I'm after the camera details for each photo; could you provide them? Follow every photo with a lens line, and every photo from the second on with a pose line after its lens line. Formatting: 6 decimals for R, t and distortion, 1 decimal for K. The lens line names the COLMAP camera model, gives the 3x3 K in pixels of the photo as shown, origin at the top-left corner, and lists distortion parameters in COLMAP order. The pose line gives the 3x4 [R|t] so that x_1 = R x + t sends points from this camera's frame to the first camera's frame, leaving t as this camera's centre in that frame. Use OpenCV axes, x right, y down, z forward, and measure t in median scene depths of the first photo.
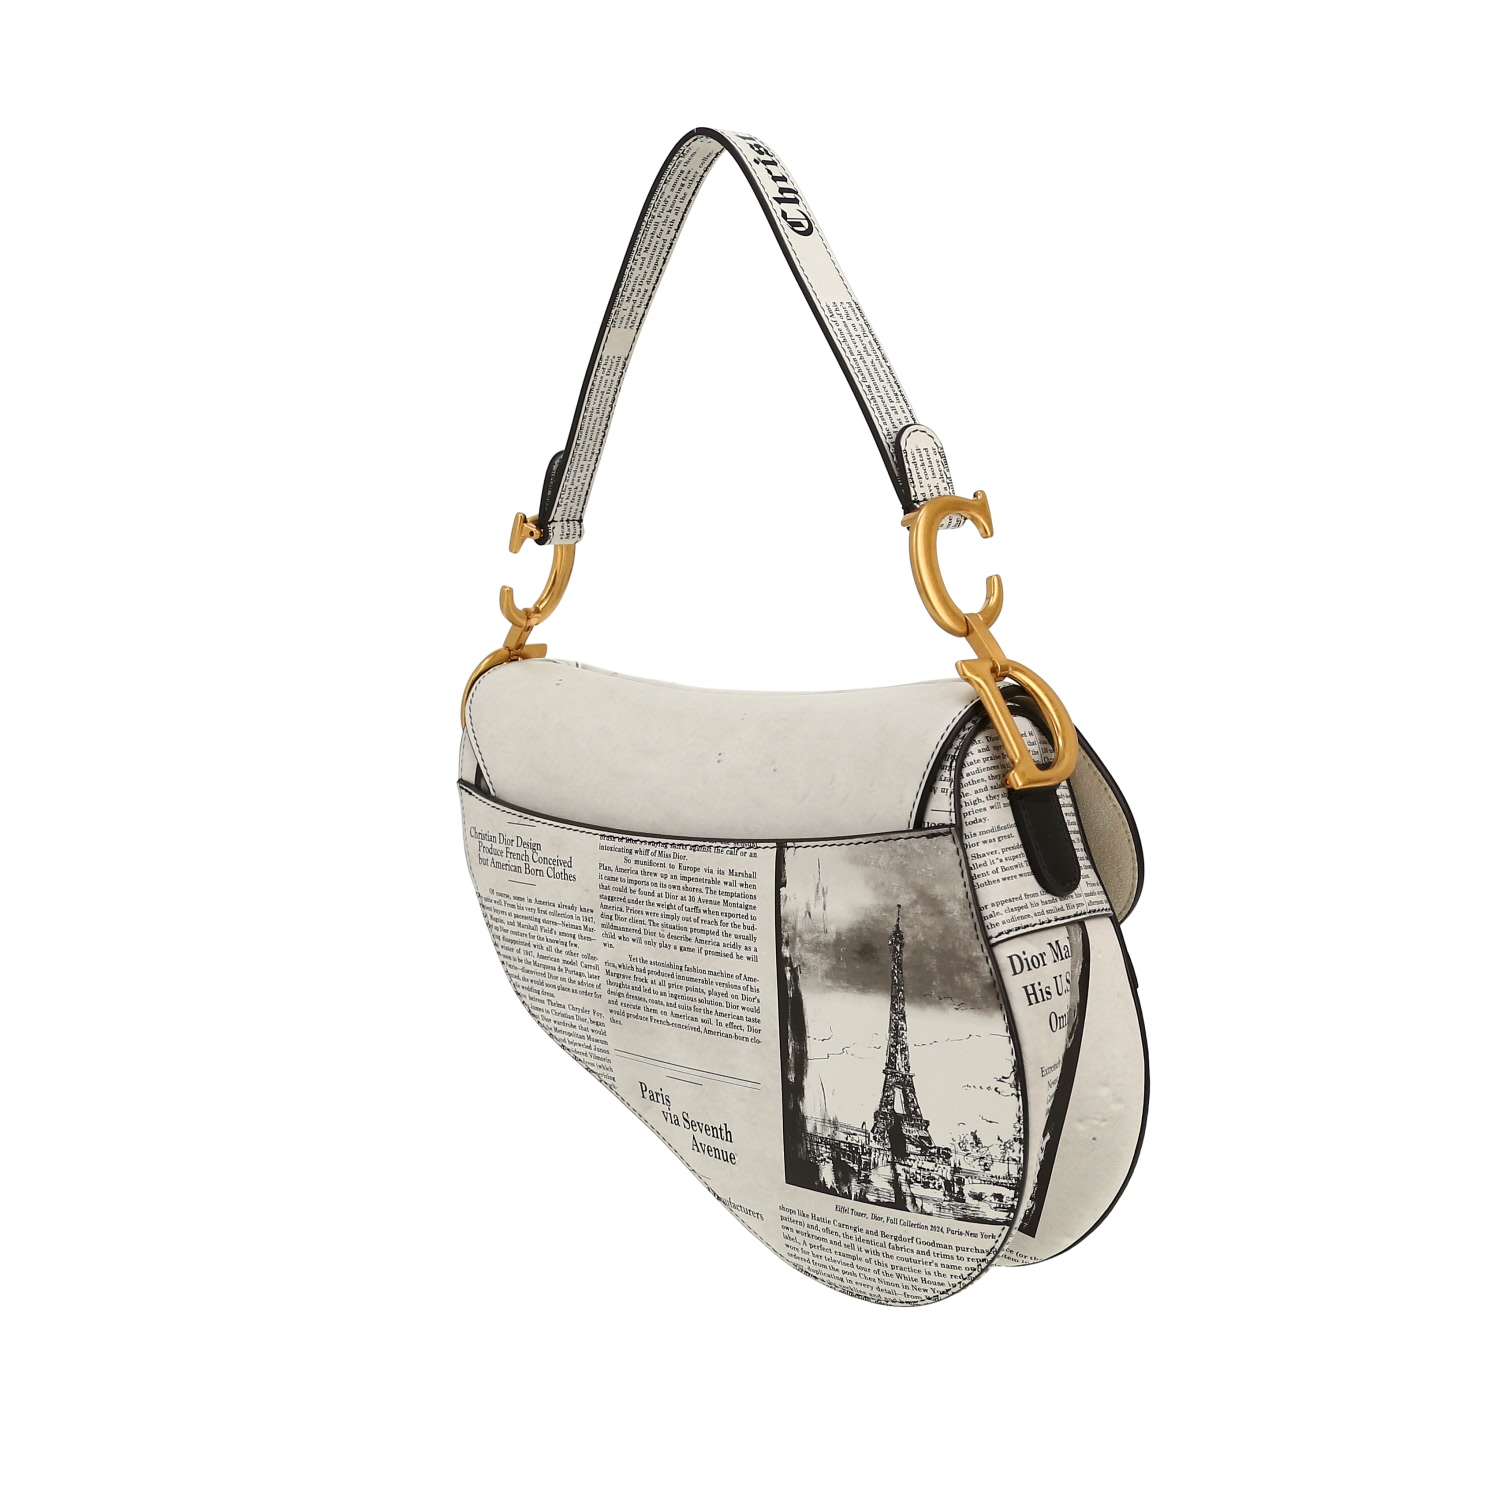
lens RADIAL K [[2232.3, 0, 750.0], [0, 2232.3, 750.0], [0, 0, 1]] dist [-0.016171, 0.030230]
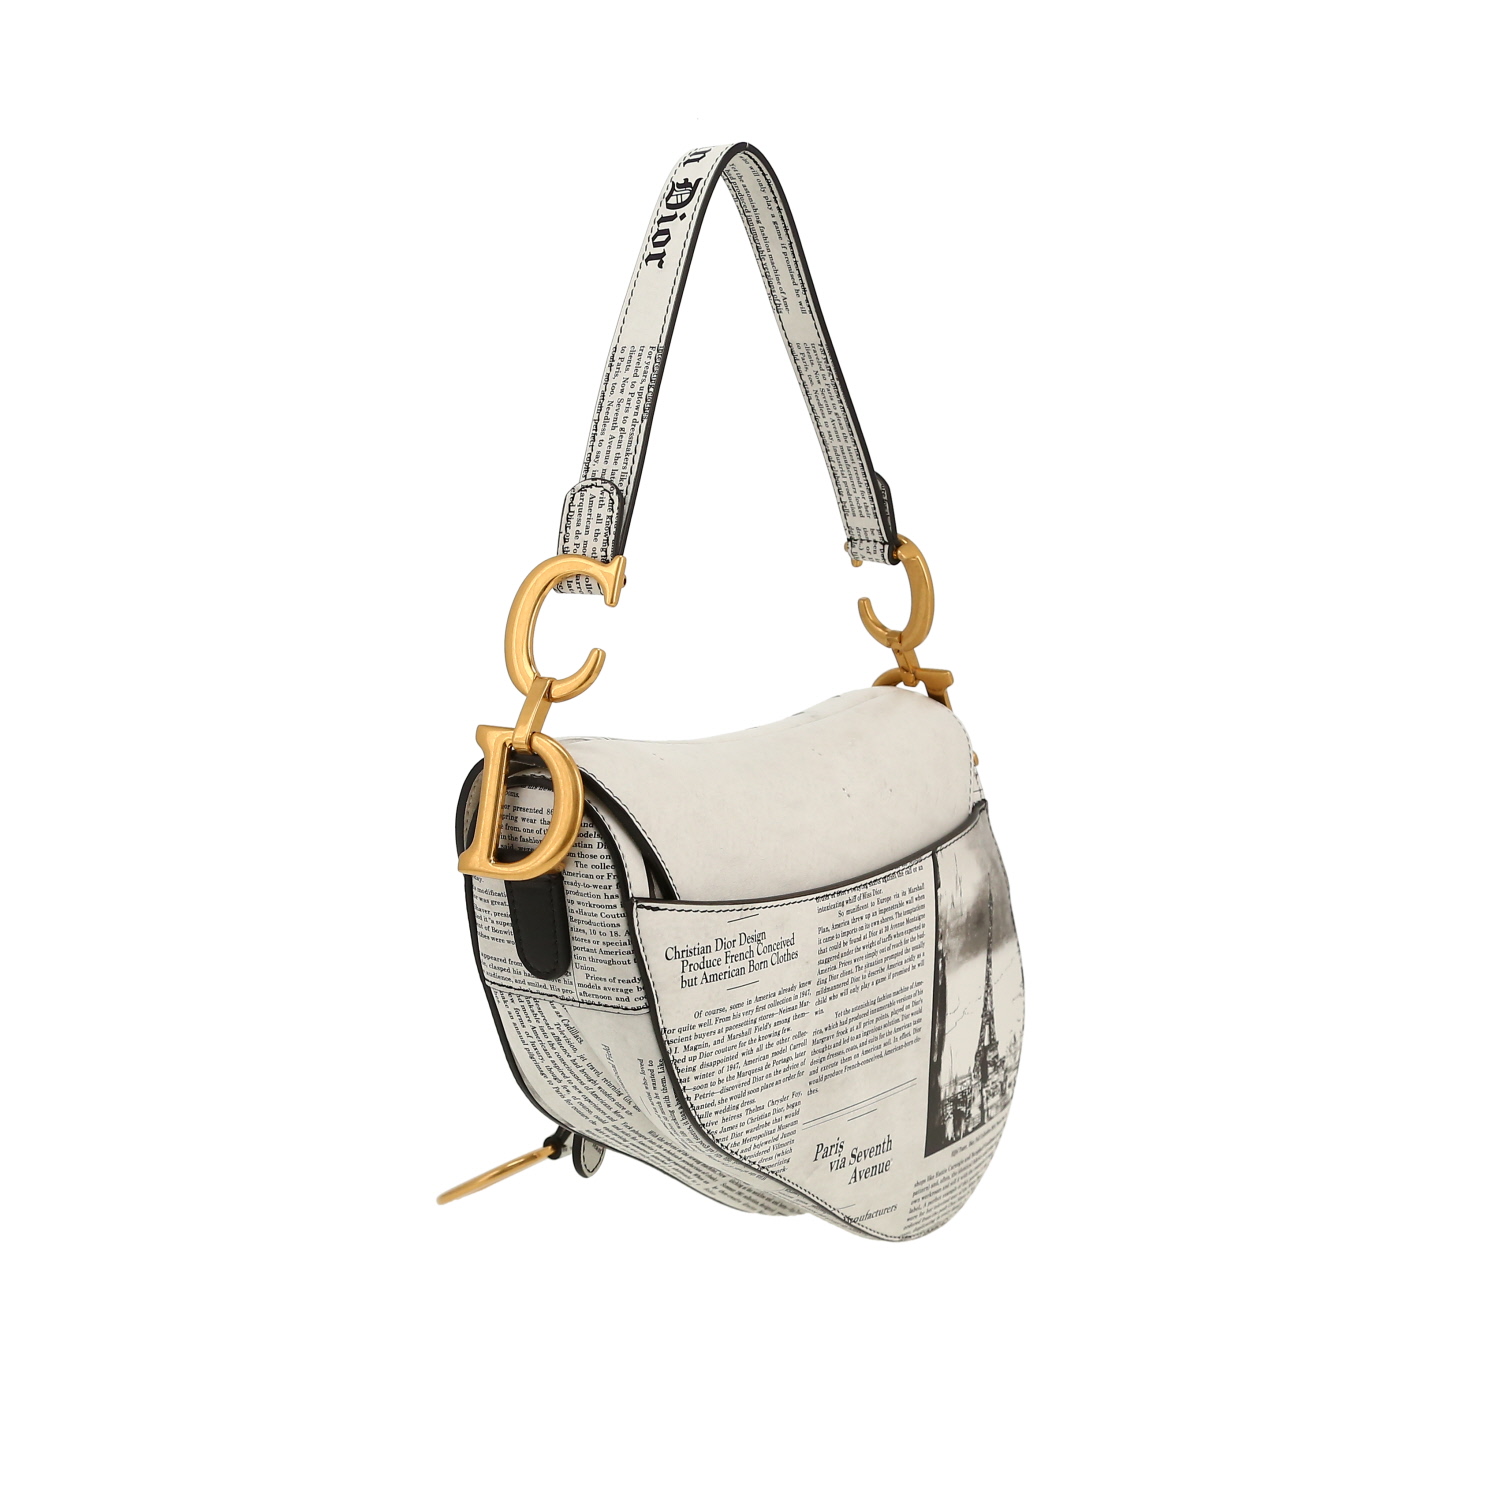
lens RADIAL K [[2361.0, 0, 750.0], [0, 2361.0, 750.0], [0, 0, 1]] dist [-0.141186, -0.006670]
pose [[-0.166260, -0.108408, 0.980105, -1.100133], [0.100298, 0.986924, 0.126177, -0.161821], [-0.980968, 0.119281, -0.153213, 1.256728]]
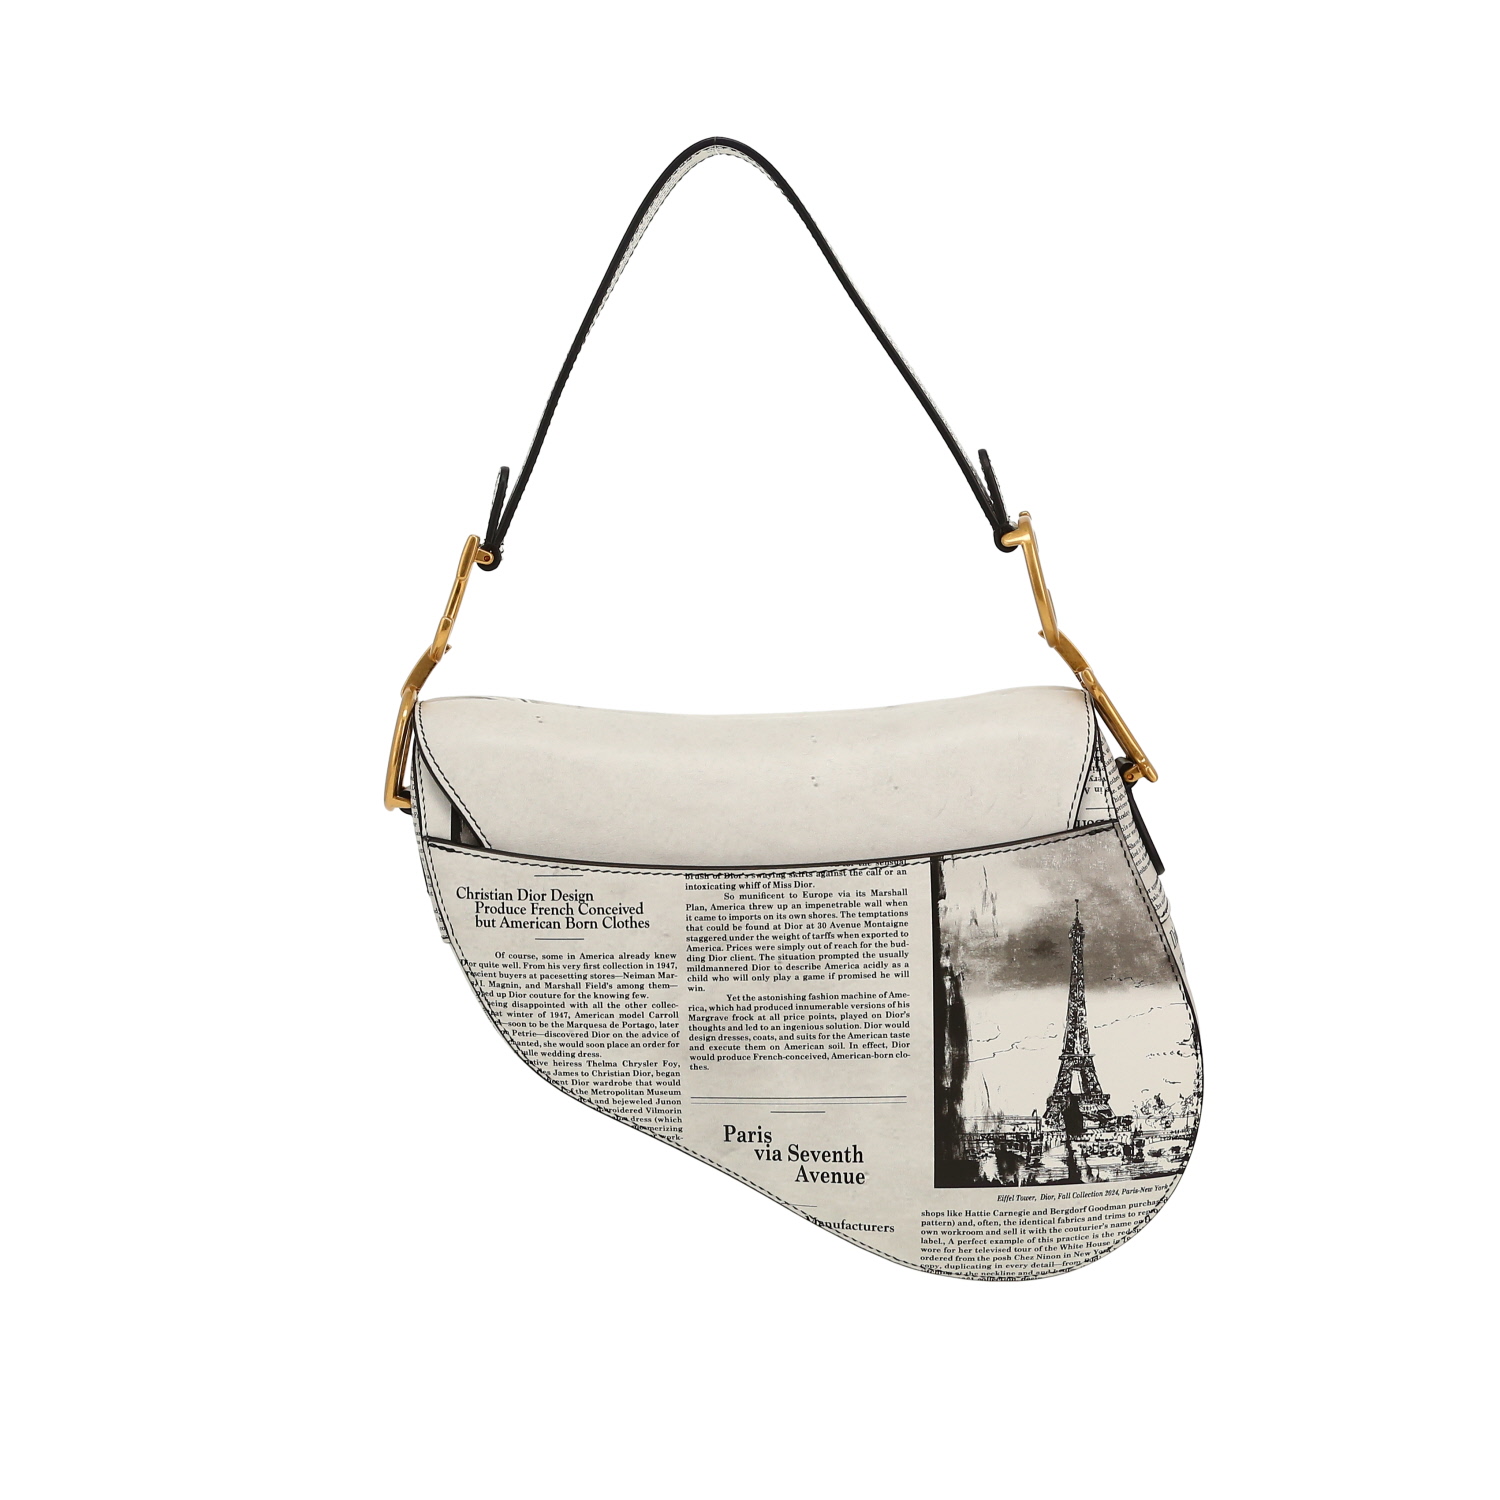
lens RADIAL K [[2232.3, 0, 750.0], [0, 2232.3, 750.0], [0, 0, 1]] dist [-0.016171, 0.030230]
pose [[0.738494, -0.074753, 0.670104, -0.729473], [0.075459, 0.996755, 0.028032, -0.042262], [-0.670024, 0.029864, 0.741738, 0.294792]]
